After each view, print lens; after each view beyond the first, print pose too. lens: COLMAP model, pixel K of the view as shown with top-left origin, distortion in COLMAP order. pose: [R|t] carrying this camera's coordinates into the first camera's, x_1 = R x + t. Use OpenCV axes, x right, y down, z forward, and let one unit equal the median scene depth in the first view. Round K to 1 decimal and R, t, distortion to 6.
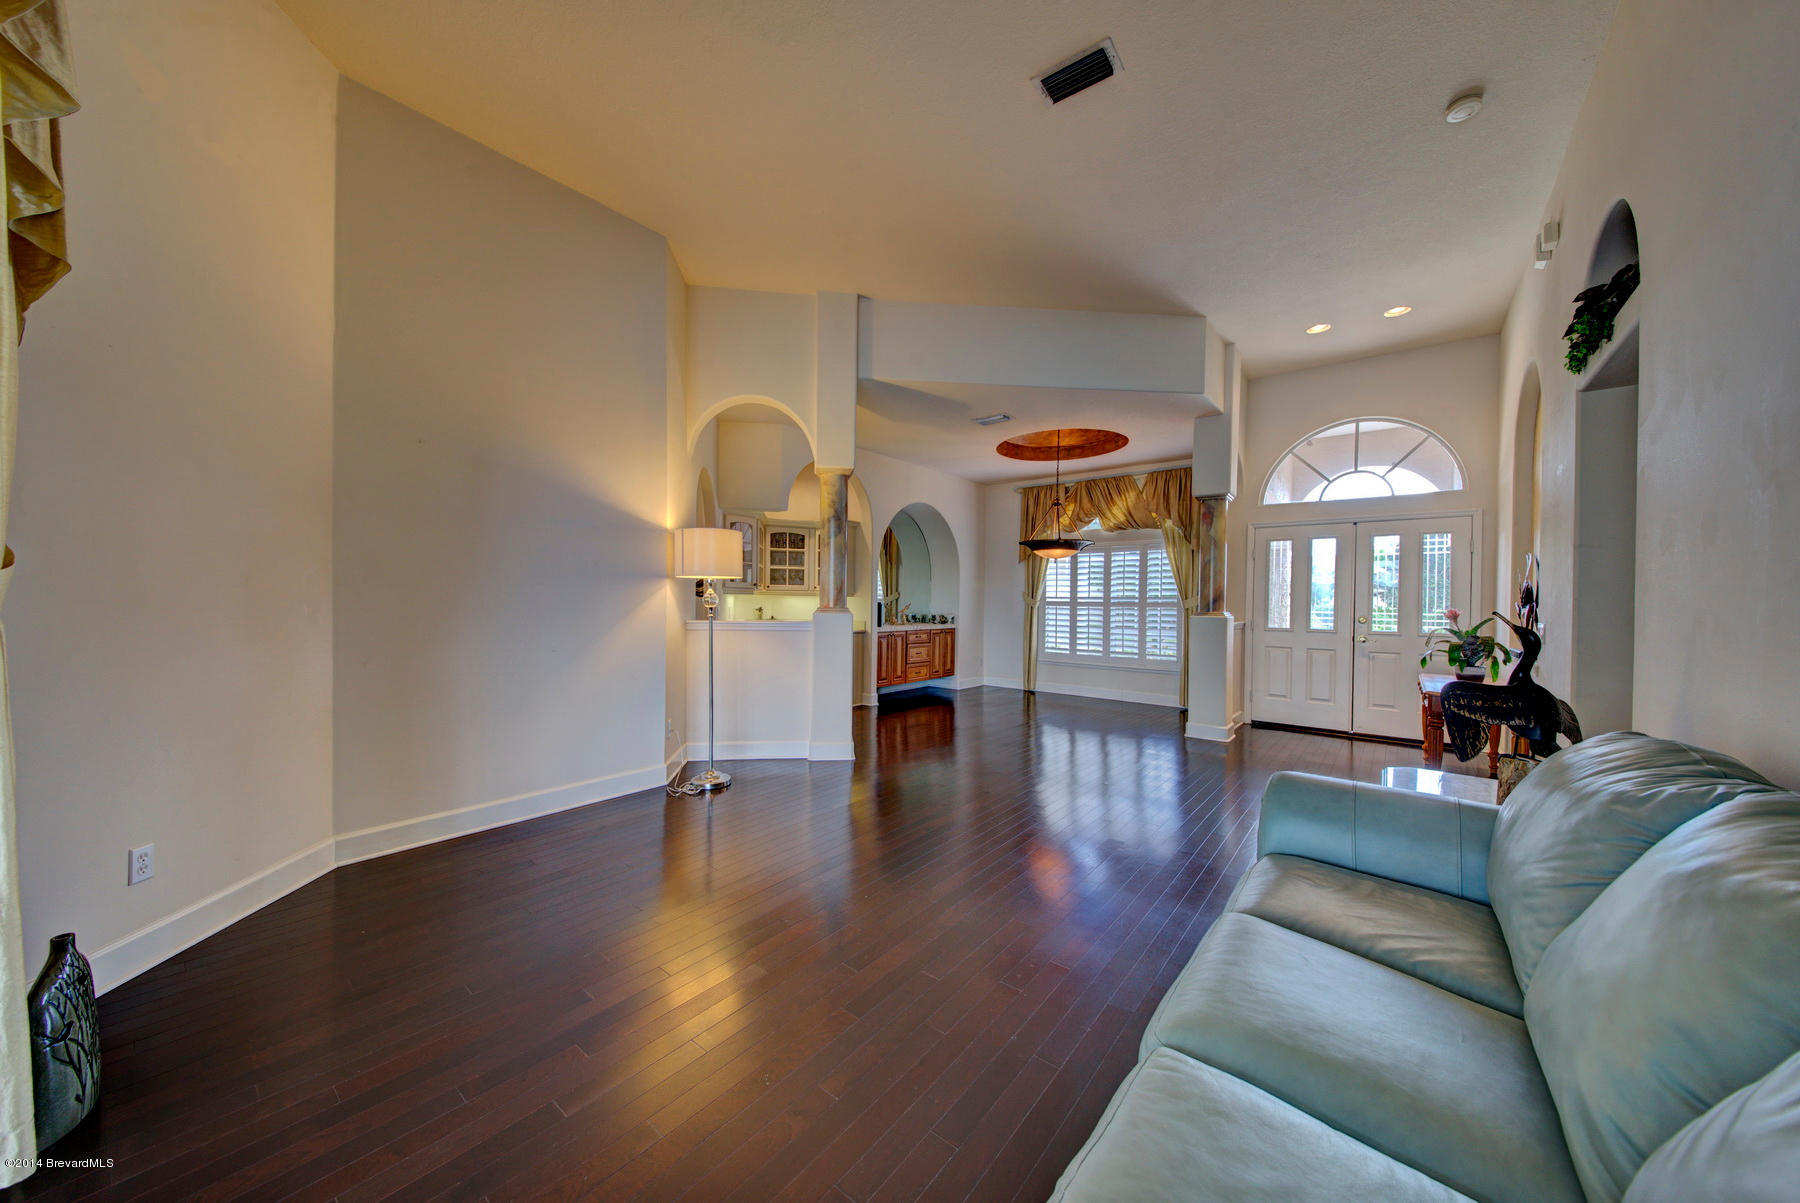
lens RADIAL K [[611.4, 0, 895.3], [0, 611.4, 603.0], [0, 0, 1]] dist [0.012067, 0.000059]
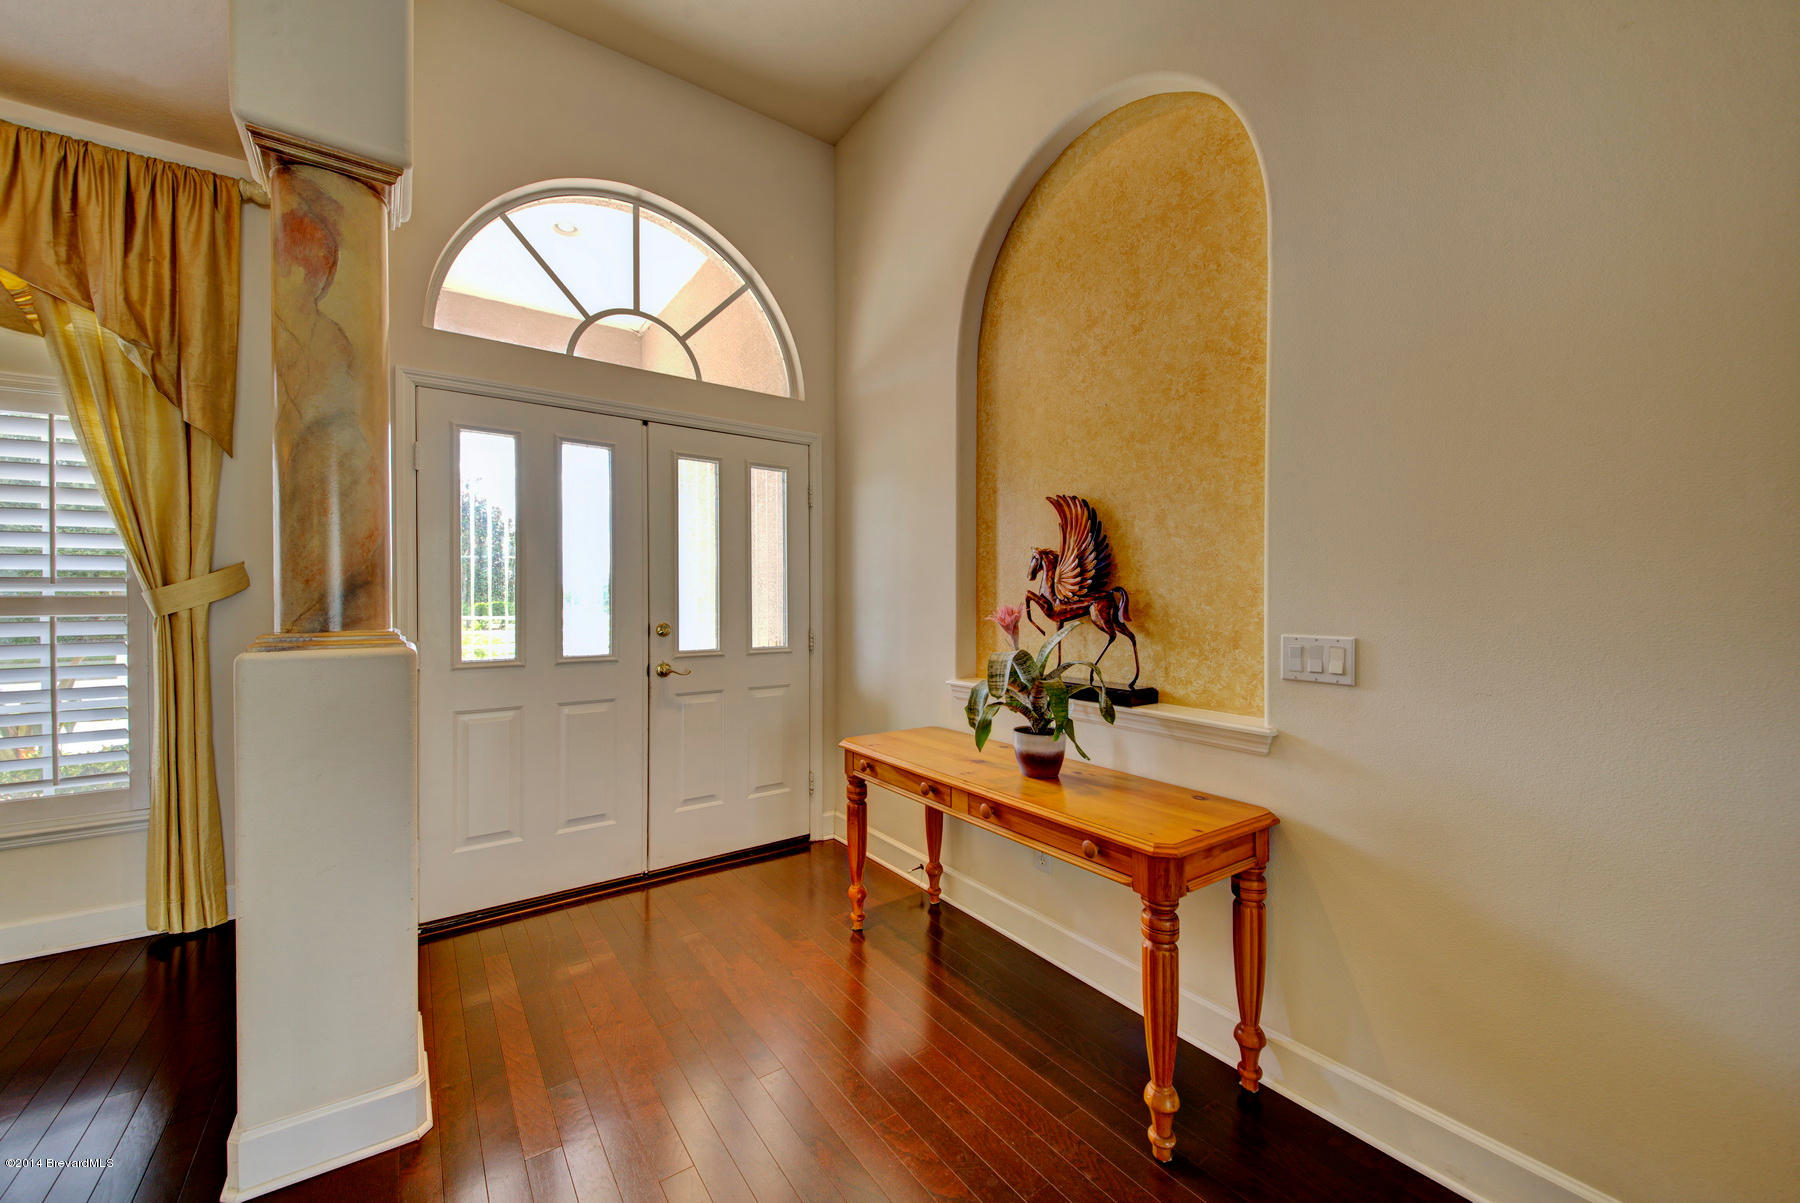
lens RADIAL K [[688.0, 0, 888.2], [0, 688.0, 609.2], [0, 0, 1]] dist [0.002184, -0.001791]
pose [[0.279904, -0.024014, 0.959728, 0.224054], [0.006221, 0.999711, 0.023200, 0.000357], [-0.960008, -0.000523, 0.279973, 0.511602]]
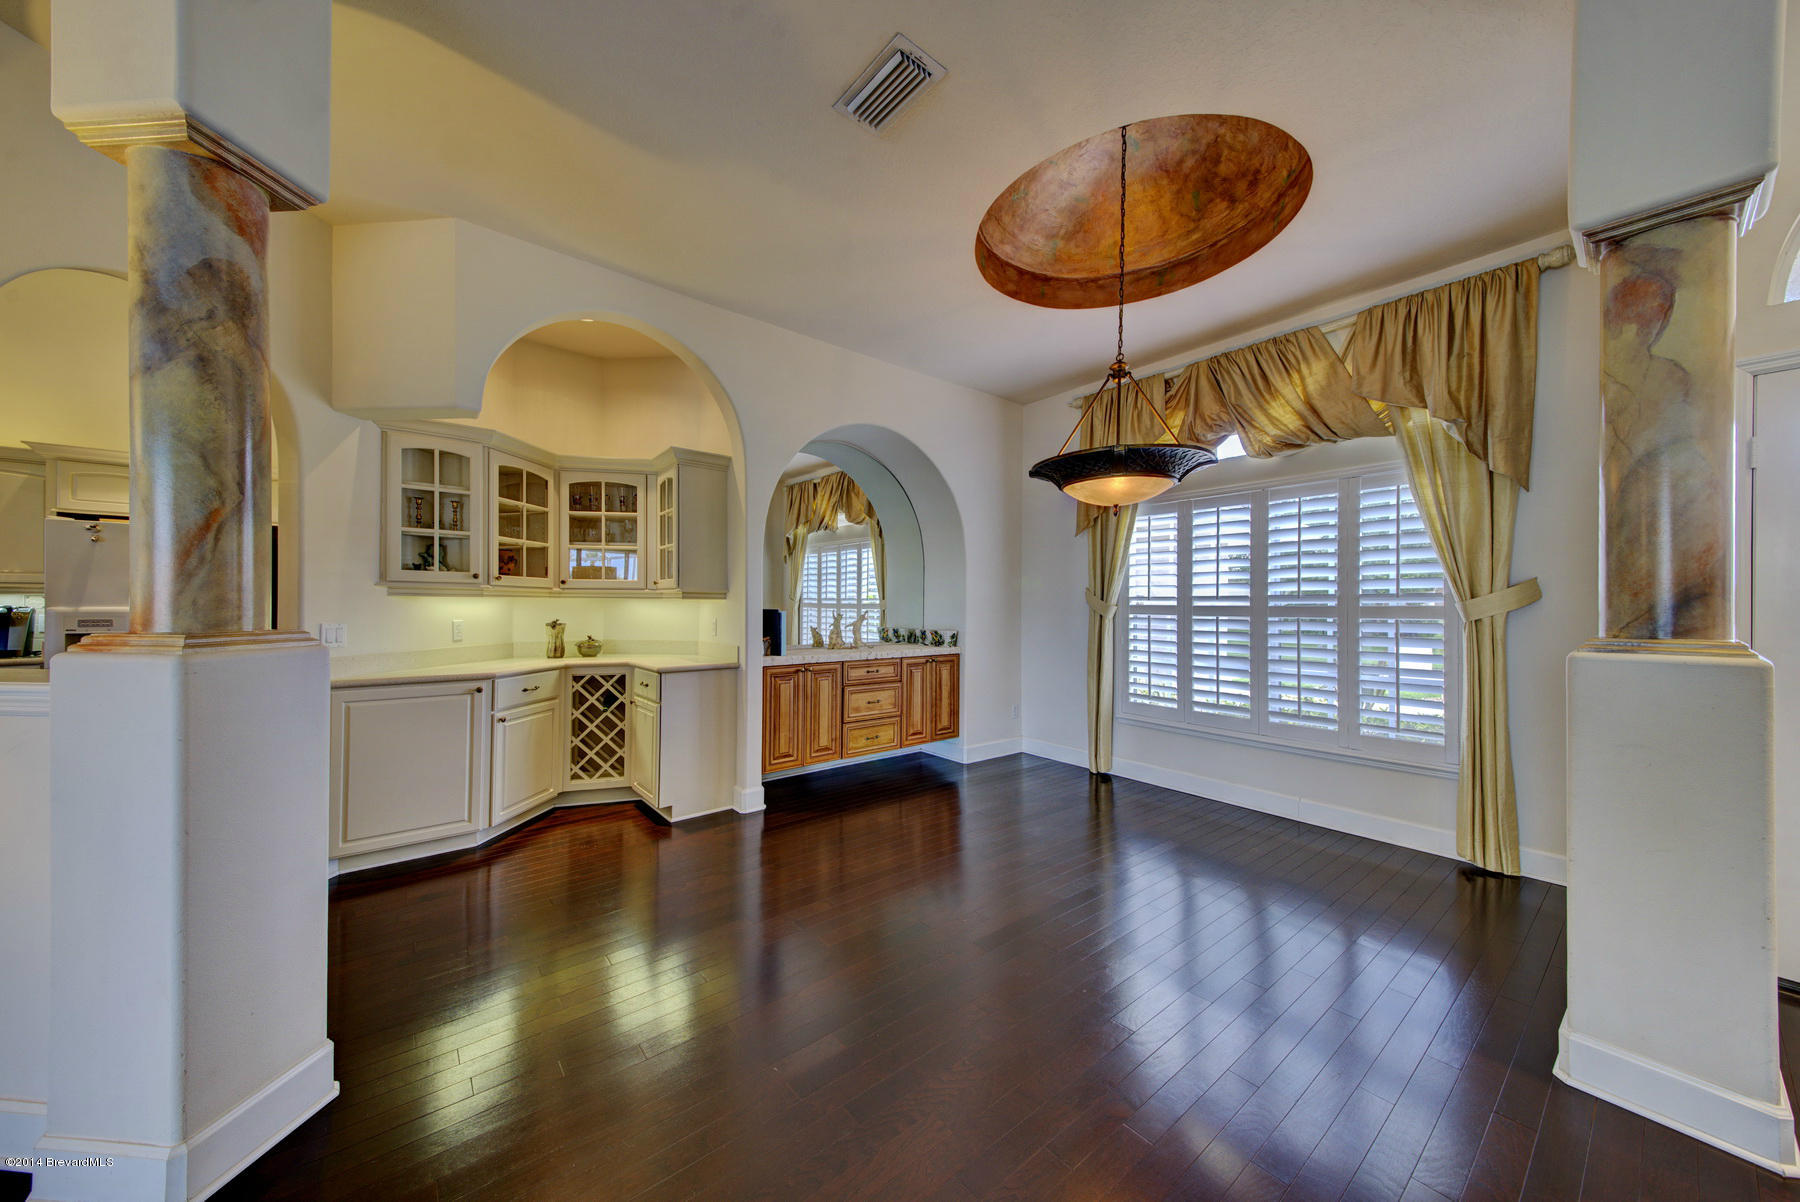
lens RADIAL K [[620.4, 0, 877.6], [0, 620.4, 603.0], [0, 0, 1]] dist [0.010674, -0.000876]
pose [[0.972647, -0.007407, -0.232171, 0.172109], [0.005072, 0.999930, -0.010652, -0.000245], [0.232234, 0.009183, 0.972617, 0.466900]]
